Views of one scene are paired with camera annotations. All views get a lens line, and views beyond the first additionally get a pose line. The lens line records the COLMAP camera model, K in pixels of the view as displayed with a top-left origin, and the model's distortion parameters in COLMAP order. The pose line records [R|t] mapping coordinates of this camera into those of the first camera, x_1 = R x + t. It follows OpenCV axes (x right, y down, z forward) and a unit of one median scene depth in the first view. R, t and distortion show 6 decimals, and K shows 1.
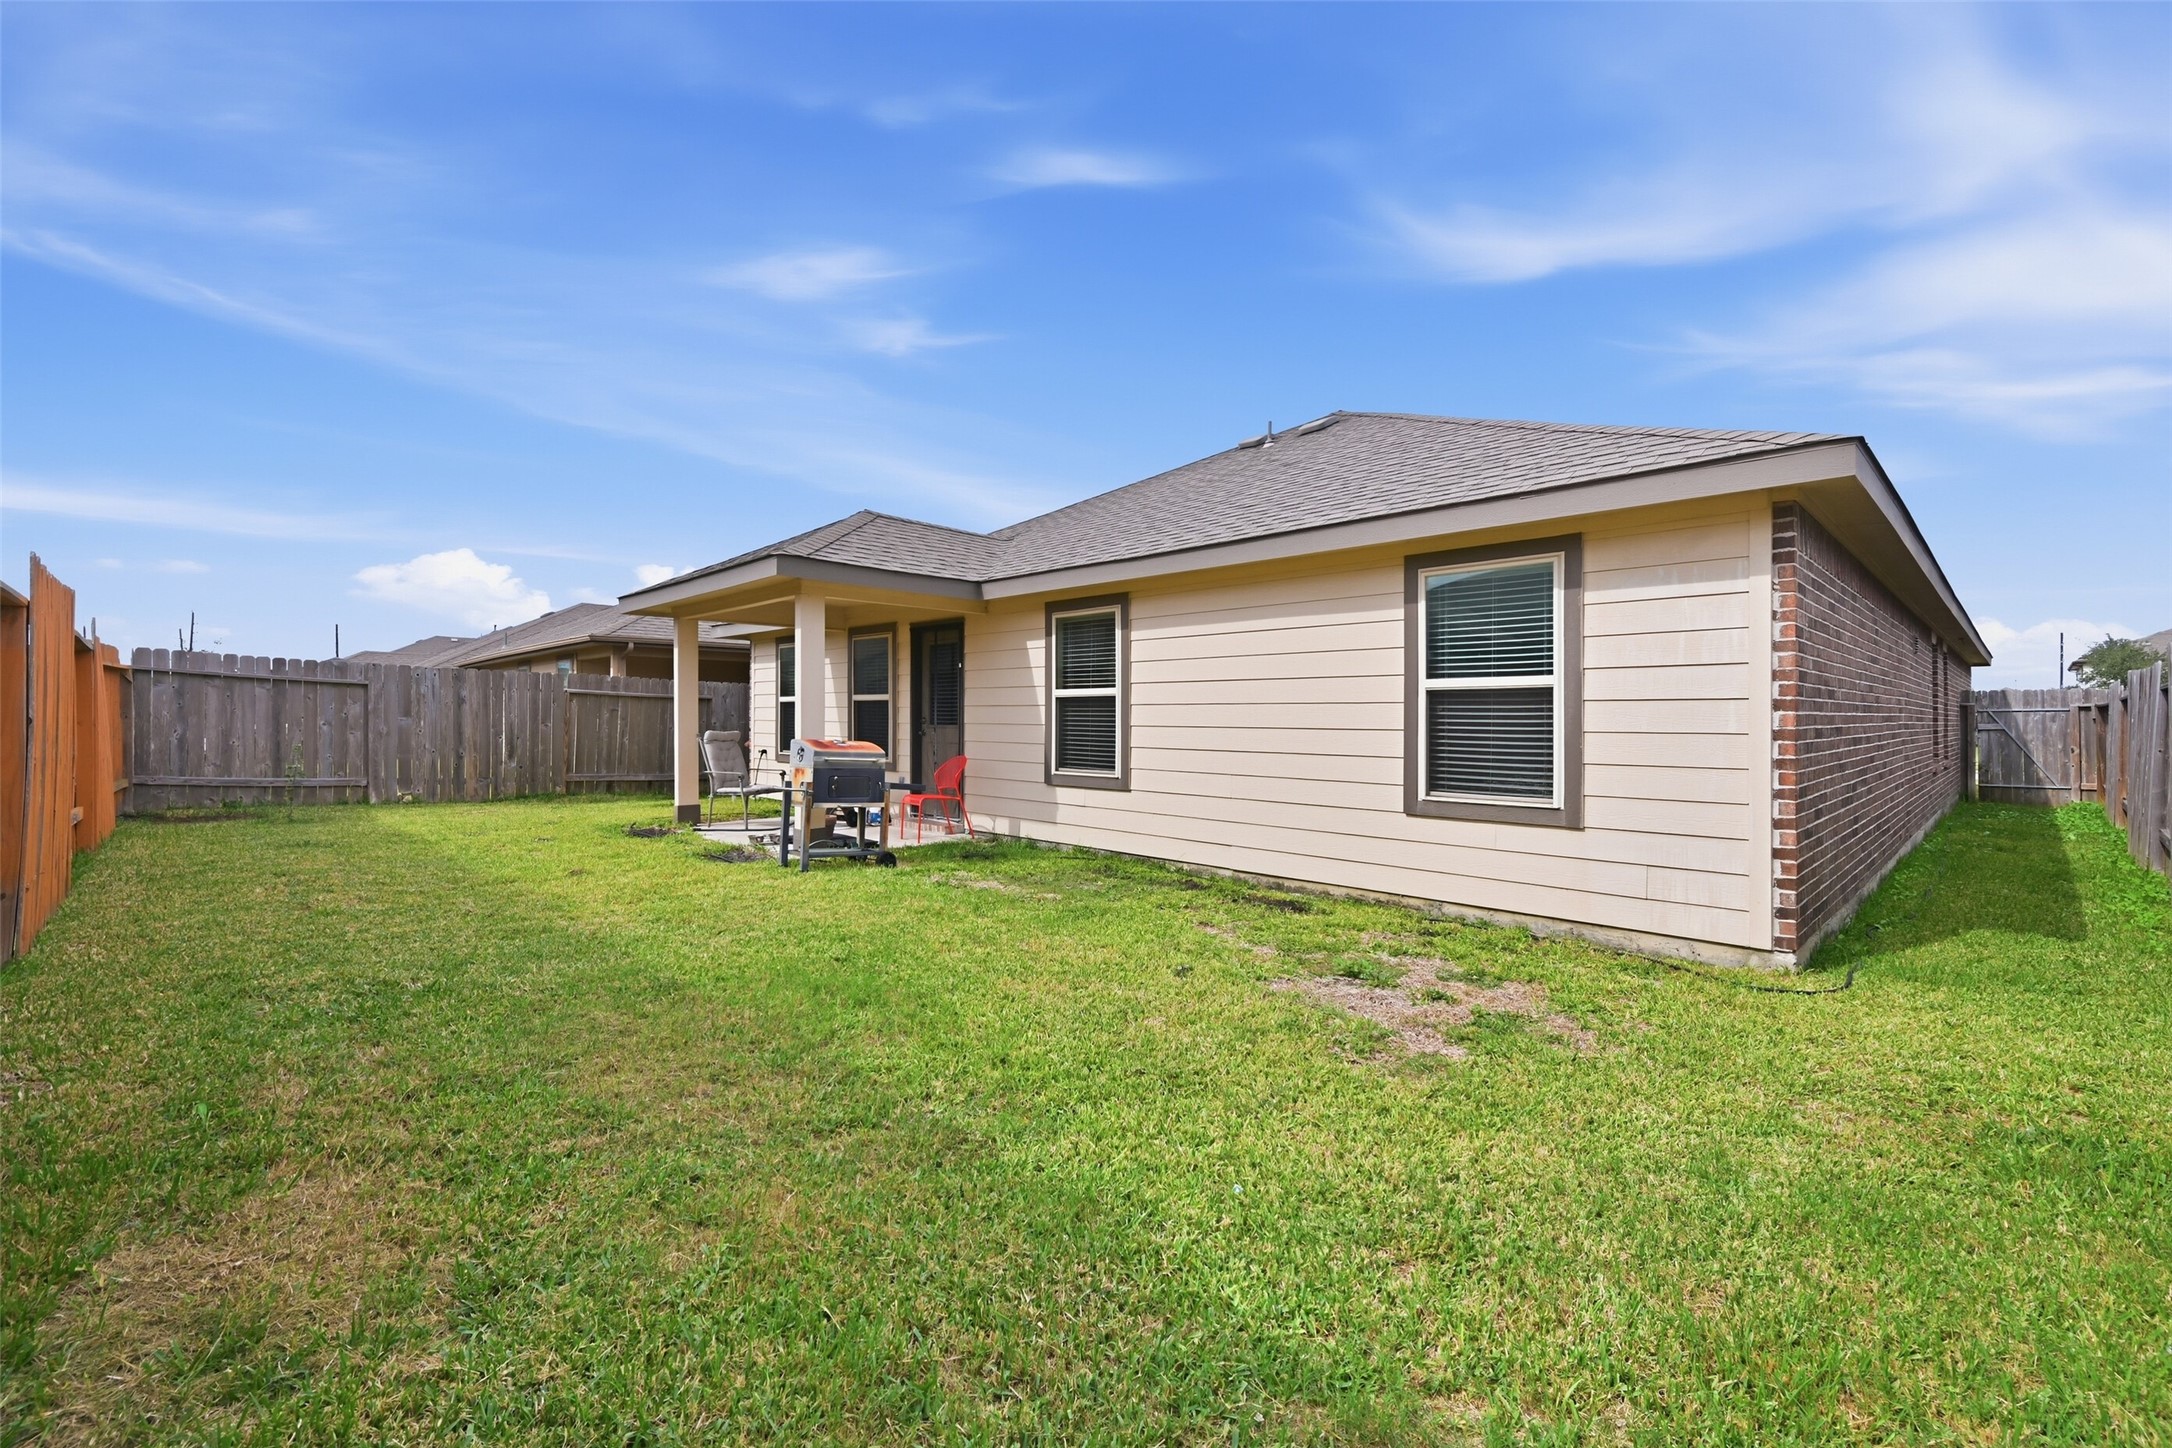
lens RADIAL K [[900.7, 0, 1105.3], [0, 900.7, 724.7], [0, 0, 1]] dist [0.000886, 0.000060]
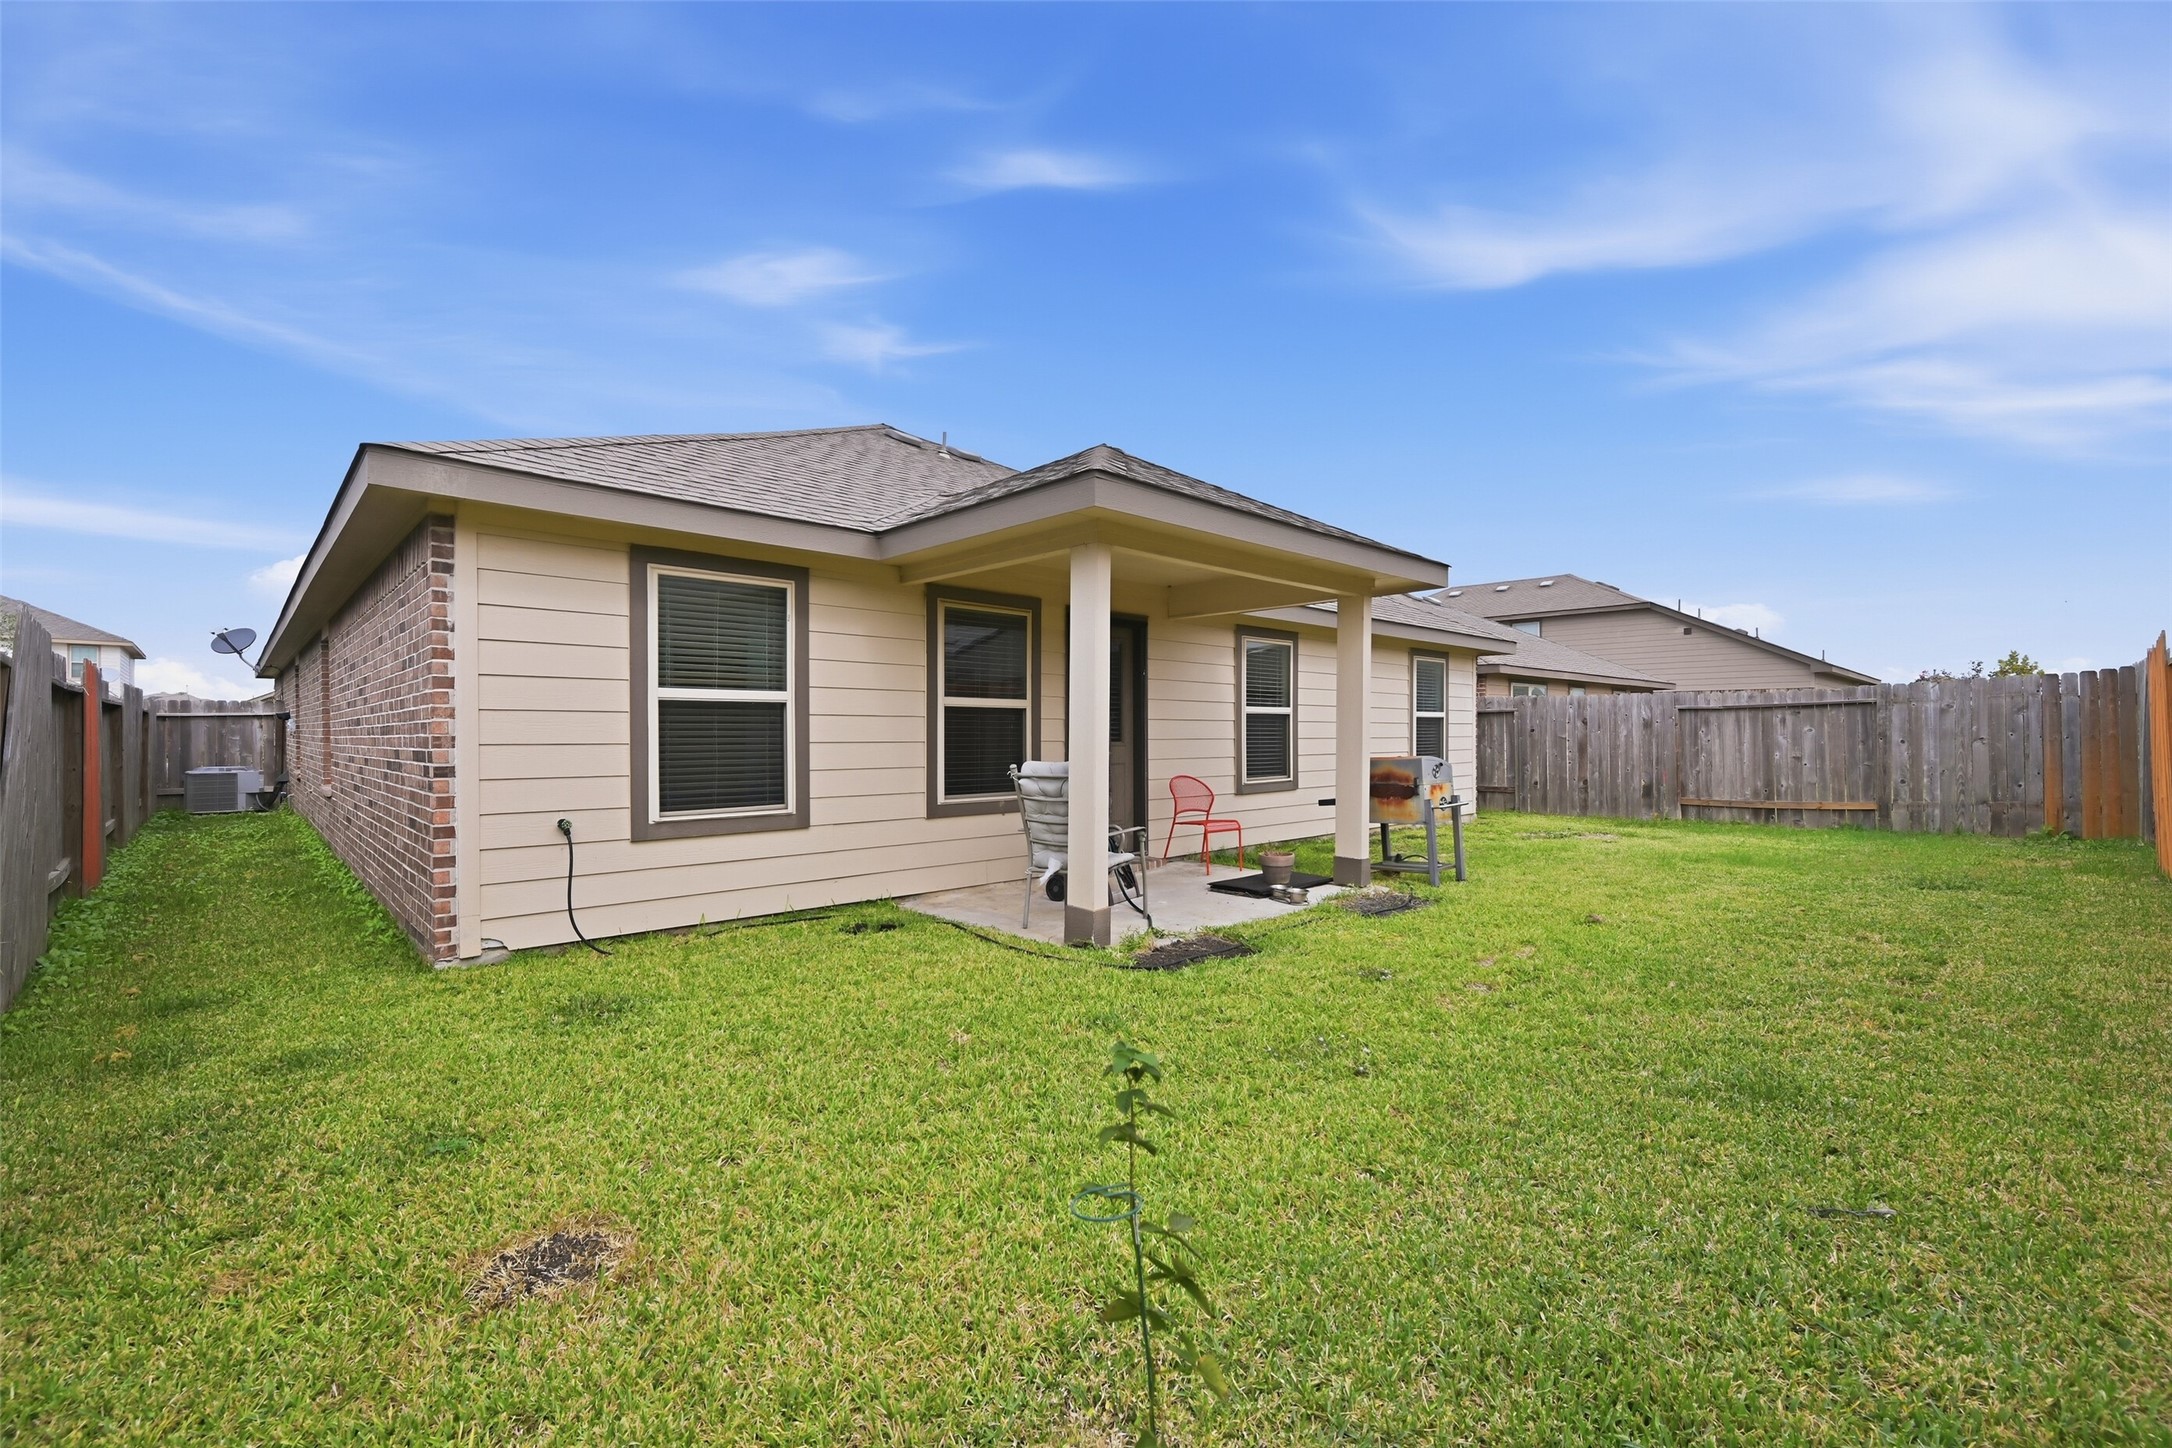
lens RADIAL K [[900.7, 0, 1105.3], [0, 900.7, 724.7], [0, 0, 1]] dist [0.000886, 0.000060]
pose [[0.004054, 0.002554, 0.999989, -0.723440], [0.008022, 0.999964, -0.002586, -0.009817], [-0.999960, 0.008033, 0.004033, 0.735716]]
